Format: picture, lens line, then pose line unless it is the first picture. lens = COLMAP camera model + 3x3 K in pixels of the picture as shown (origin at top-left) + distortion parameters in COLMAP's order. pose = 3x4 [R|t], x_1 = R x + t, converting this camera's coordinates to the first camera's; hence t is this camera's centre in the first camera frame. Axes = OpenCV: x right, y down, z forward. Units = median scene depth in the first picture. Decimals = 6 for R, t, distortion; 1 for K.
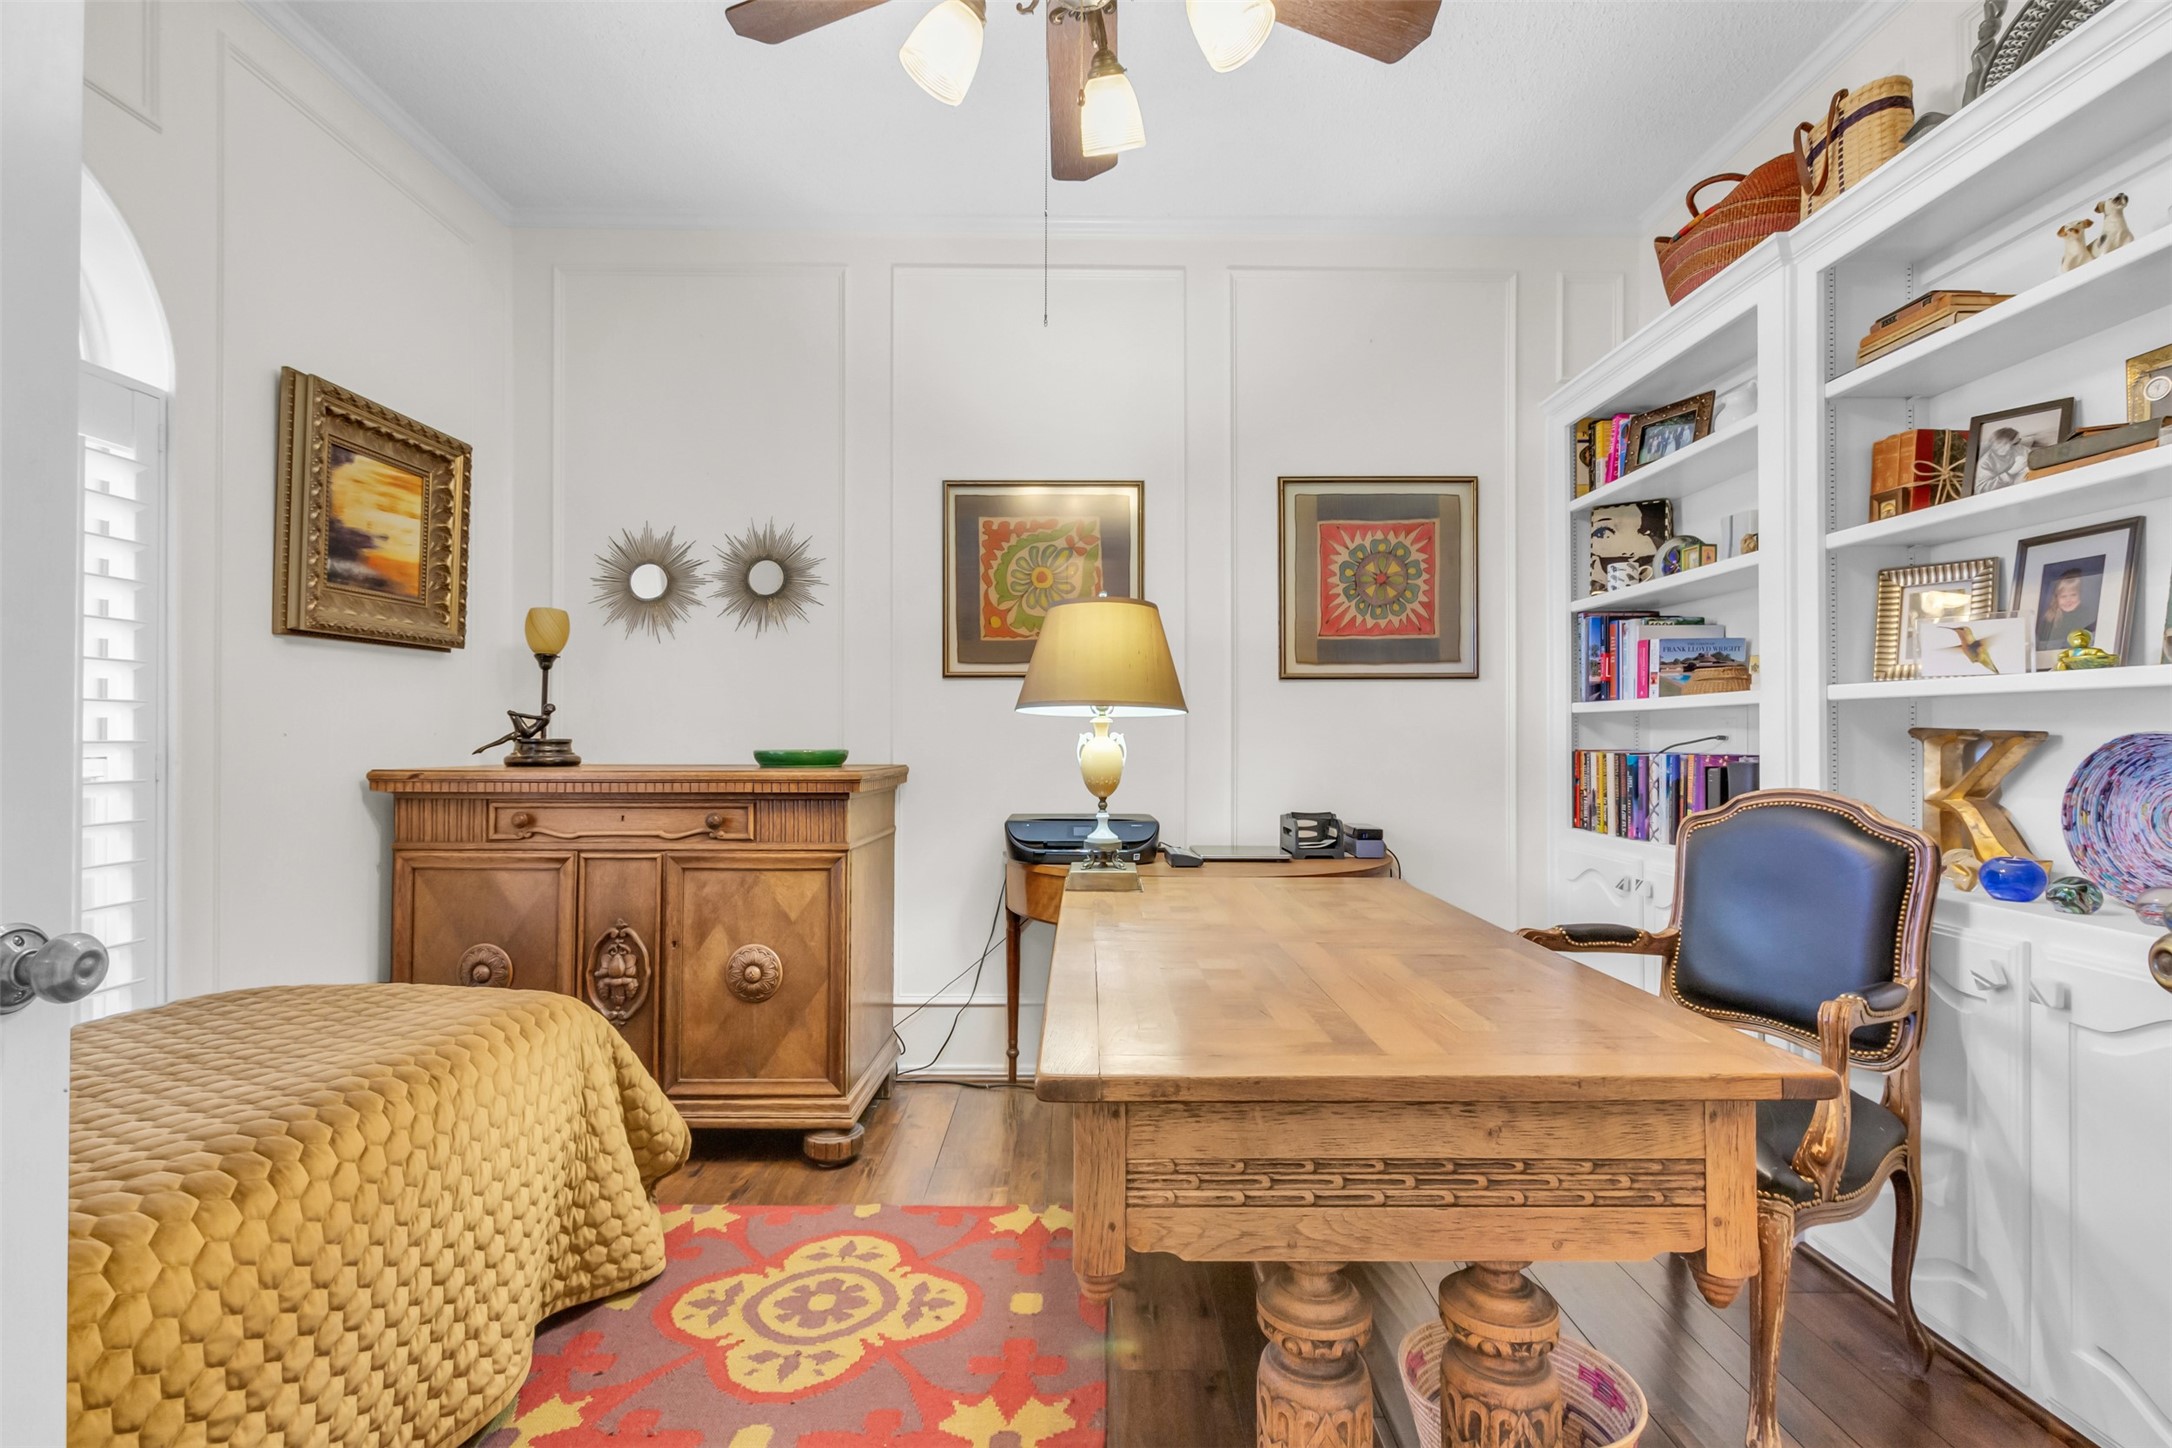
lens RADIAL K [[1001.2, 0, 1098.3], [0, 1001.2, 724.4], [0, 0, 1]] dist [0.012013, -0.005619]
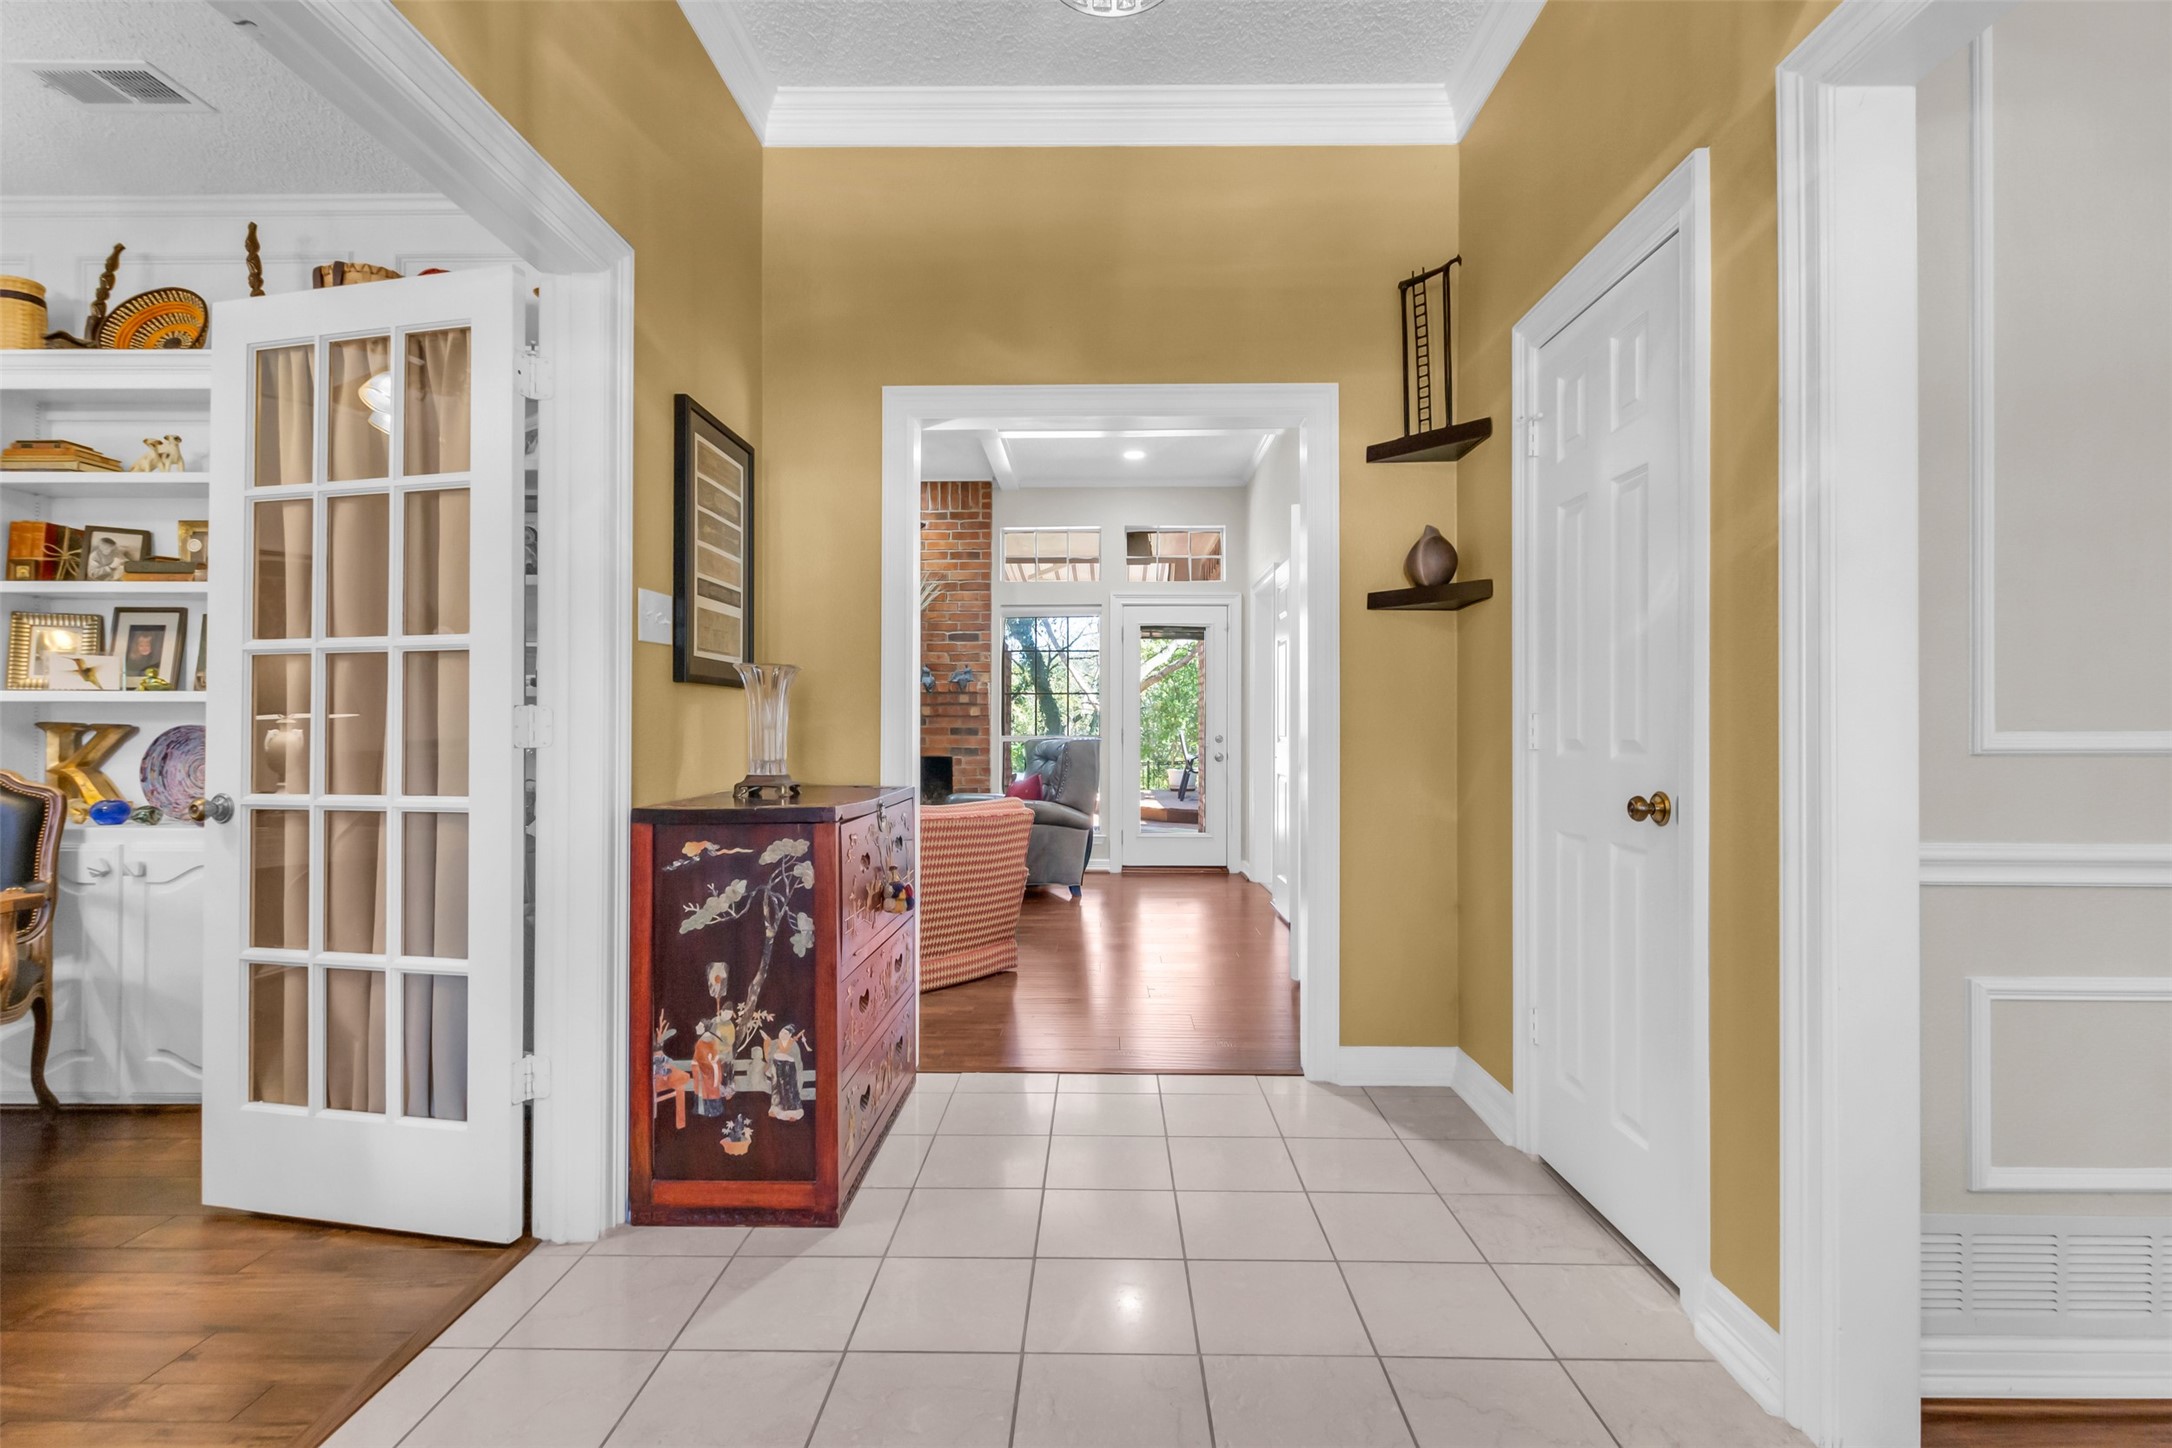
lens RADIAL K [[1001.2, 0, 1098.3], [0, 1001.2, 724.4], [0, 0, 1]] dist [0.012013, -0.005619]
pose [[0.027744, 0.004261, 0.999606, -0.637065], [-0.011171, 0.999930, -0.003953, -0.004663], [-0.999553, -0.011057, 0.027790, -0.606168]]
